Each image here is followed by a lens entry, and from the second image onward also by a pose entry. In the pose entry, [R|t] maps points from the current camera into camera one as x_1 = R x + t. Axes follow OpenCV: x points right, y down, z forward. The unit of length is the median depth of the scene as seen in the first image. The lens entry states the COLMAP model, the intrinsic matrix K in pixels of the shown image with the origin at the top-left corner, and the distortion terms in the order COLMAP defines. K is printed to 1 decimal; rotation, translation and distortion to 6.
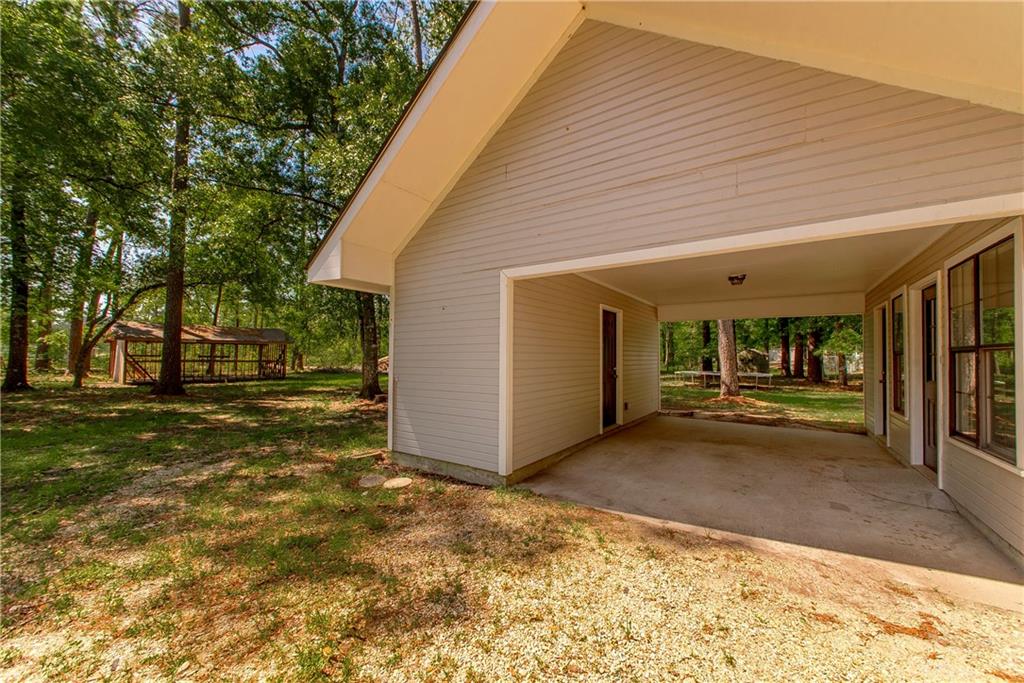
lens RADIAL K [[381.8, 0, 514.9], [0, 381.8, 348.3], [0, 0, 1]] dist [0.003666, -0.000262]
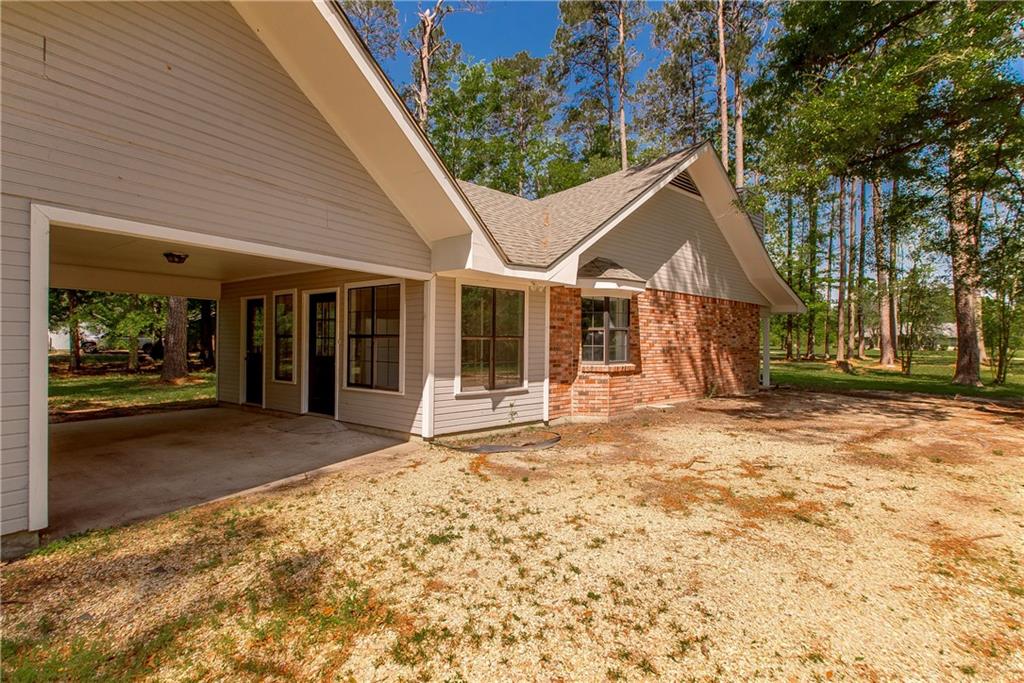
lens RADIAL K [[456.8, 0, 513.0], [0, 456.8, 339.5], [0, 0, 1]] dist [0.024555, 0.000118]
pose [[0.018904, -0.004895, 0.999809, -1.129725], [-0.029673, 0.999545, 0.005455, -0.016803], [-0.999381, -0.029770, 0.018751, 0.281939]]
